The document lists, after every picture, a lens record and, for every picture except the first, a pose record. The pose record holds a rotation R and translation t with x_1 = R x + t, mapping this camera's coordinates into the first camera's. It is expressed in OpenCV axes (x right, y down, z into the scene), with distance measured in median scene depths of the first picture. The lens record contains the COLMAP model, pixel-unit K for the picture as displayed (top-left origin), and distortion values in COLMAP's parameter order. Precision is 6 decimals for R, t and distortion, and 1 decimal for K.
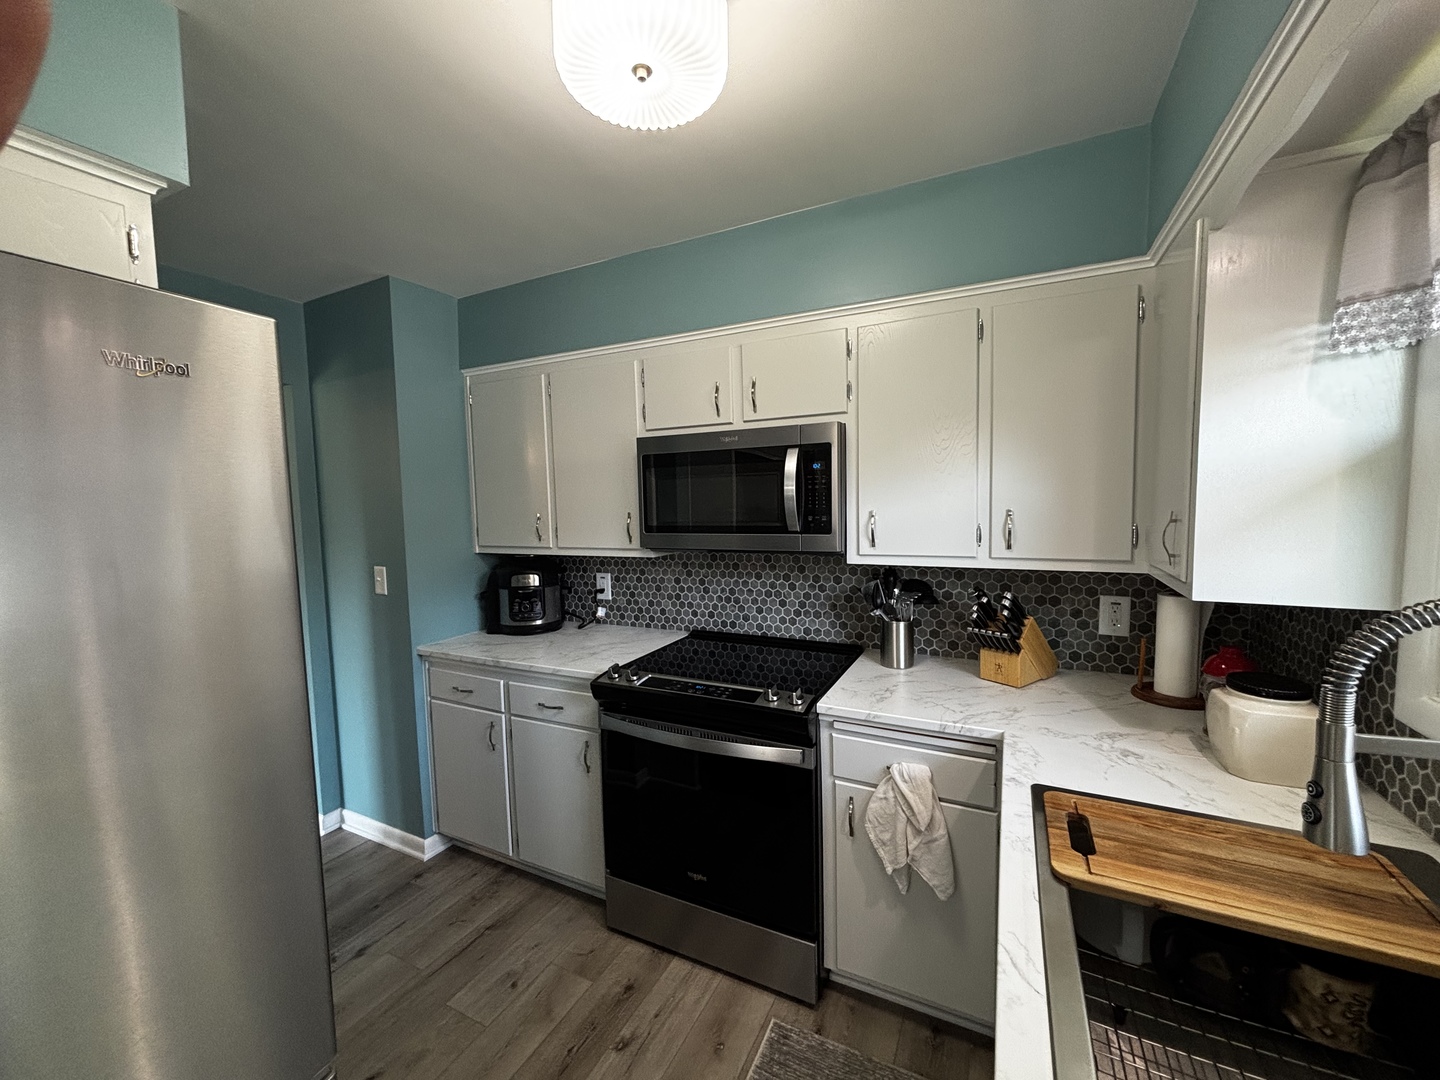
lens RADIAL K [[580.5, 0, 715.7], [0, 580.5, 537.0], [0, 0, 1]] dist [-0.001834, -0.002344]
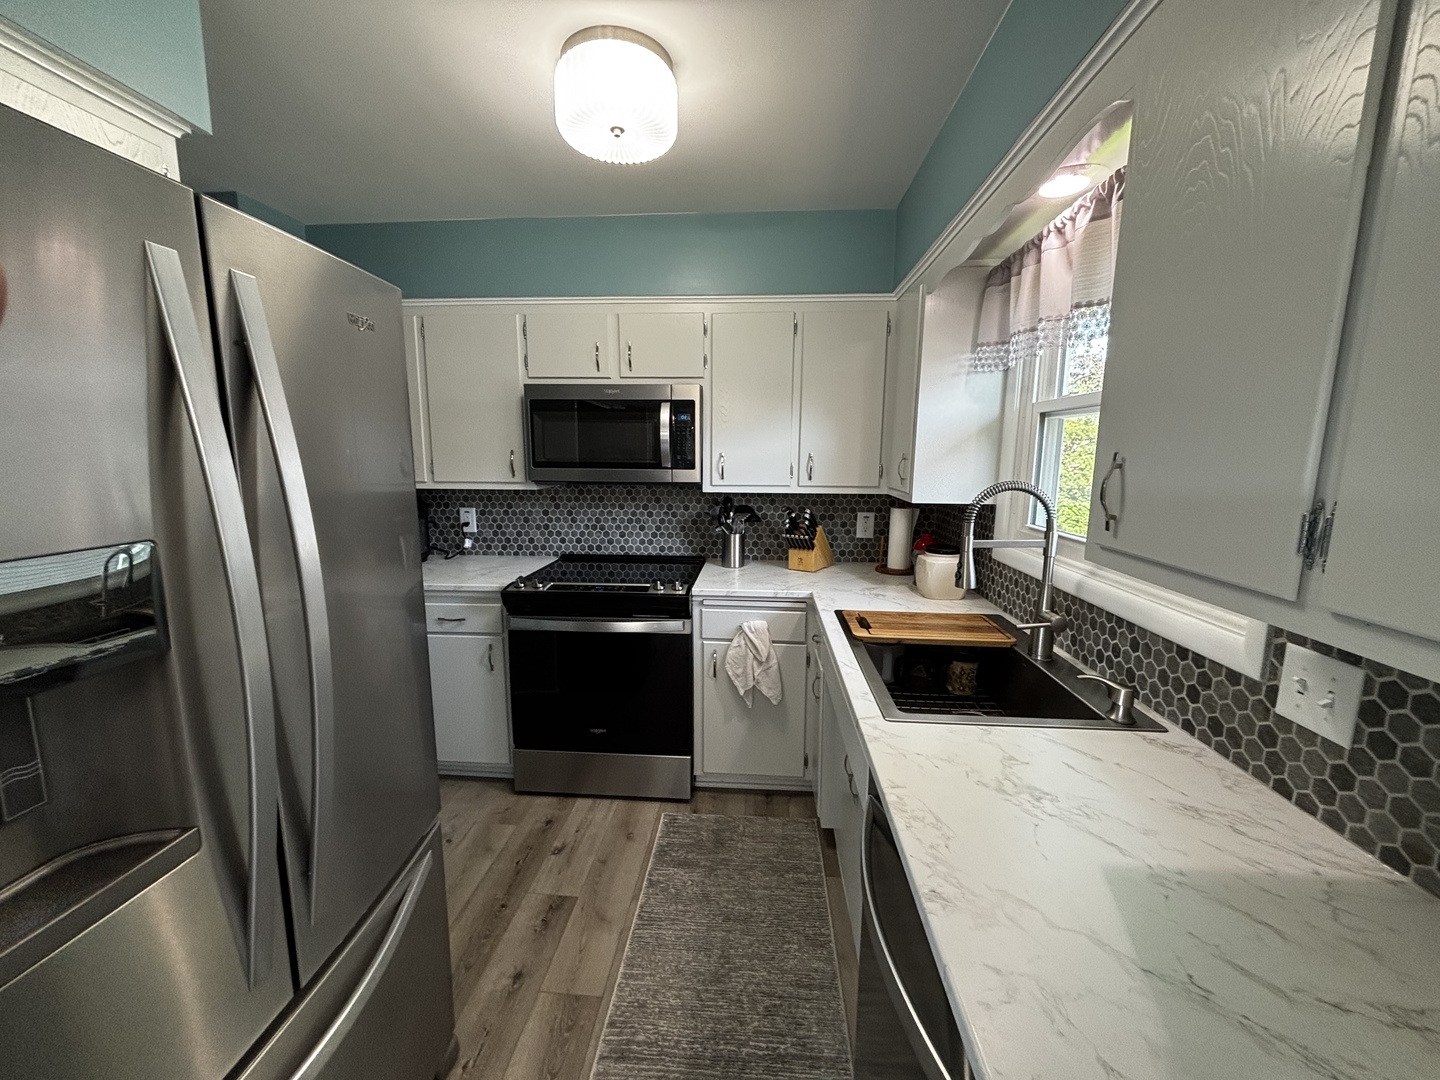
lens RADIAL K [[580.5, 0, 721.7], [0, 580.5, 541.3], [0, 0, 1]] dist [-0.001834, -0.002344]
pose [[0.922068, -0.032508, 0.385660, -0.271169], [0.000440, 0.996554, 0.082948, 0.051953], [-0.387027, -0.076314, 0.918905, -0.282130]]
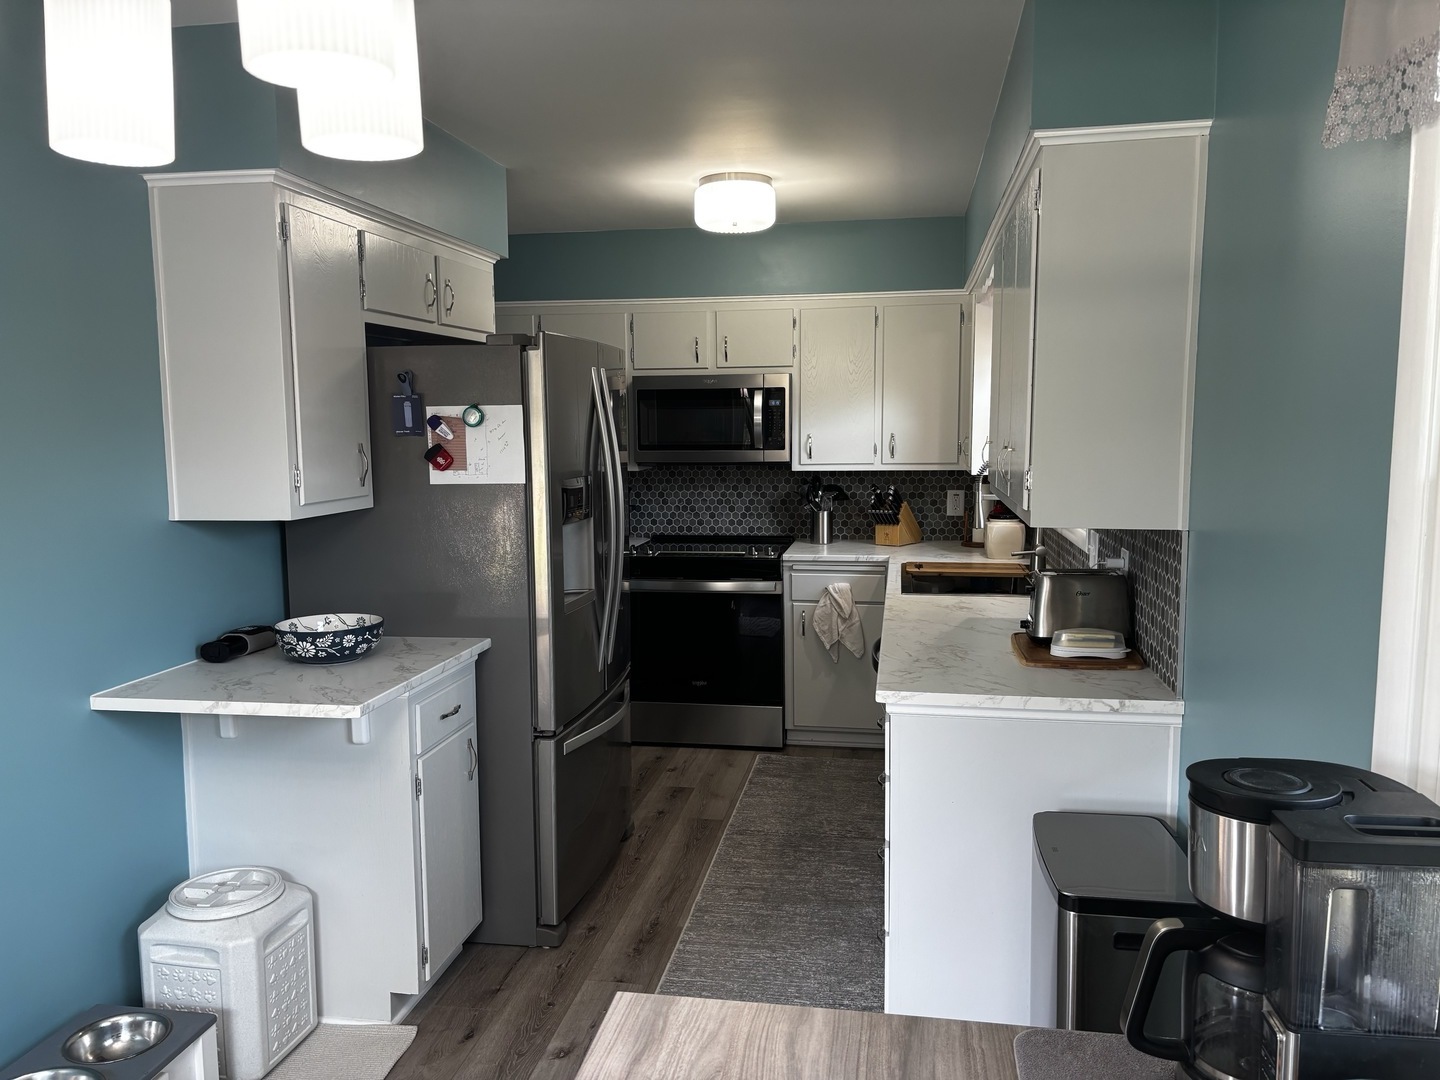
lens RADIAL K [[1093.9, 0, 712.4], [0, 1093.9, 575.8], [0, 0, 1]] dist [0.064144, -0.008764]
pose [[0.956875, -0.030685, 0.288876, -0.806676], [0.011441, 0.997615, 0.068070, 0.127382], [-0.290276, -0.061830, 0.954943, -1.666490]]
